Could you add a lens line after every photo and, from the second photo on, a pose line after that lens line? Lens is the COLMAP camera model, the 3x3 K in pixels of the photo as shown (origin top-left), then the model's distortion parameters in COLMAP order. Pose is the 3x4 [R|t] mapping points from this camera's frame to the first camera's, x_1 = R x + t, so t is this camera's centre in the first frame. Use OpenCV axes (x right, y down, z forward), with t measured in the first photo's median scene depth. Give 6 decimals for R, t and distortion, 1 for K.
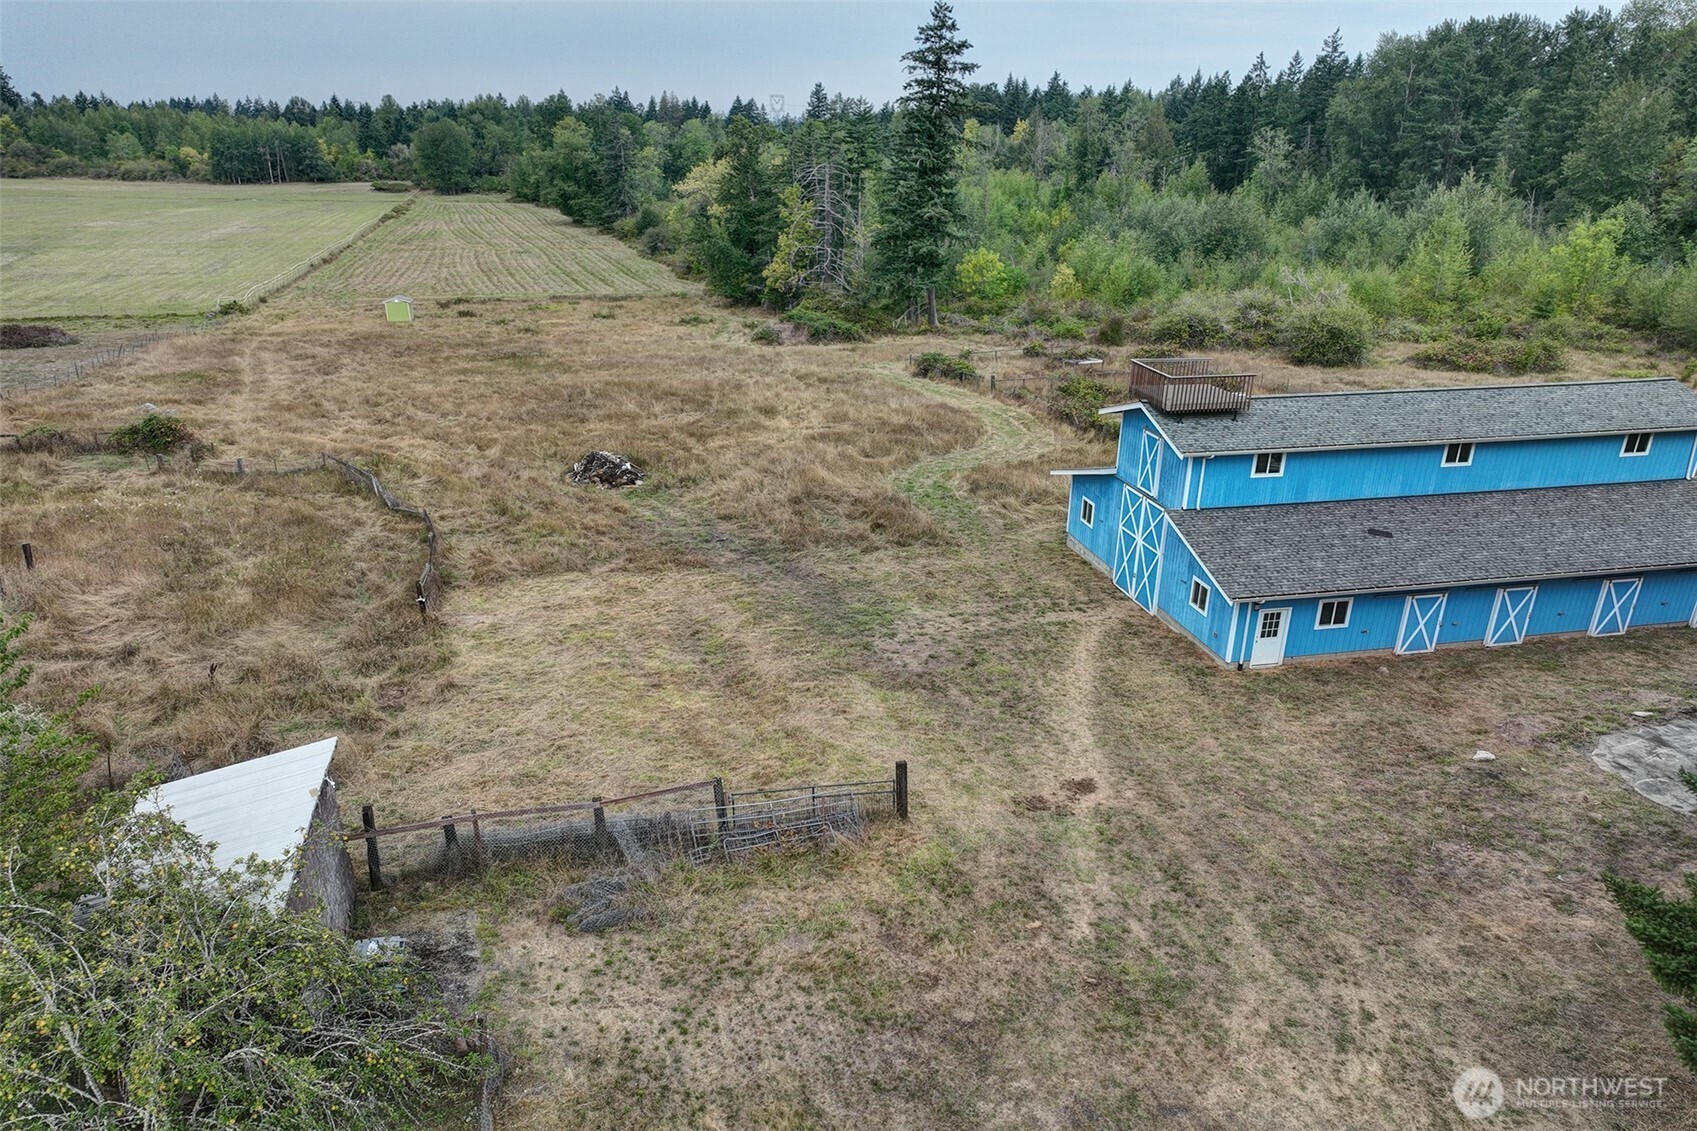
lens RADIAL K [[1191.9, 0, 844.5], [0, 1191.9, 563.4], [0, 0, 1]] dist [-0.001222, 0.021162]
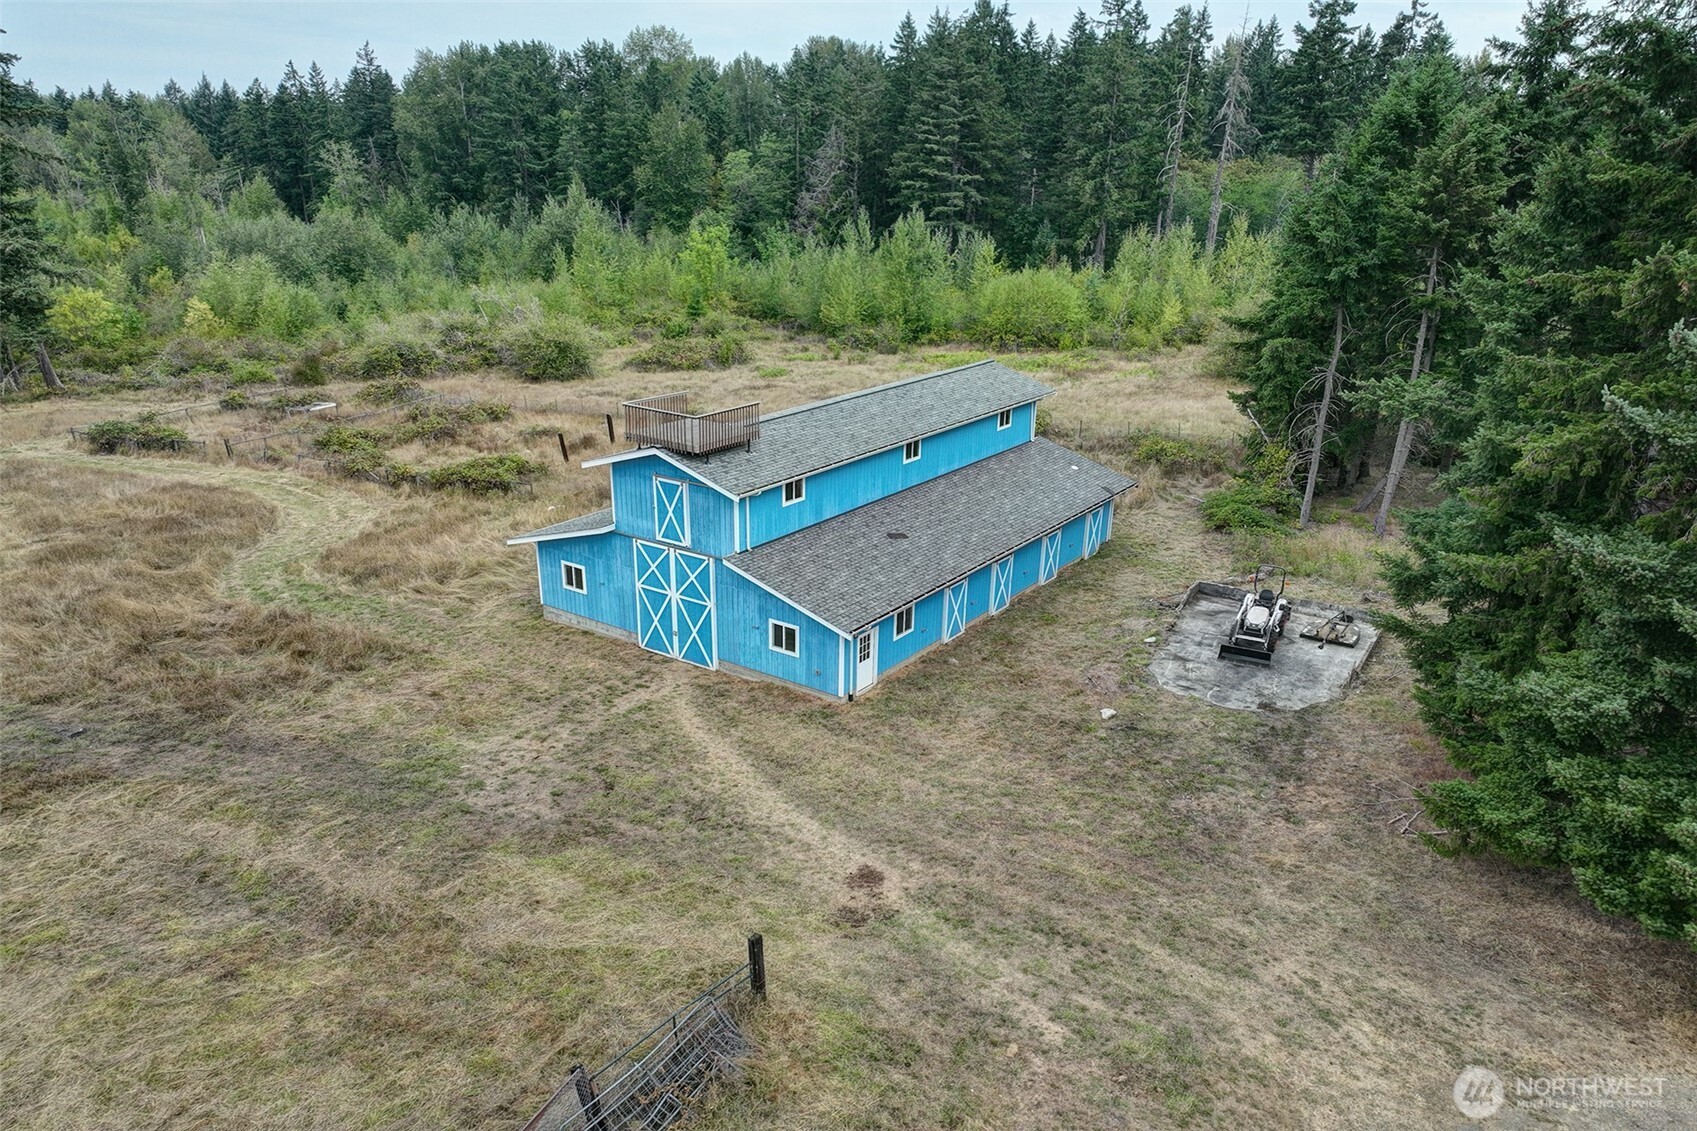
lens RADIAL K [[1191.9, 0, 847.1], [0, 1191.9, 574.9], [0, 0, 1]] dist [-0.001222, 0.021162]
pose [[0.737775, -0.222265, 0.637406, -0.226173], [0.223111, 0.971463, 0.080508, -0.075384], [-0.637110, 0.082816, 0.766310, 0.197883]]
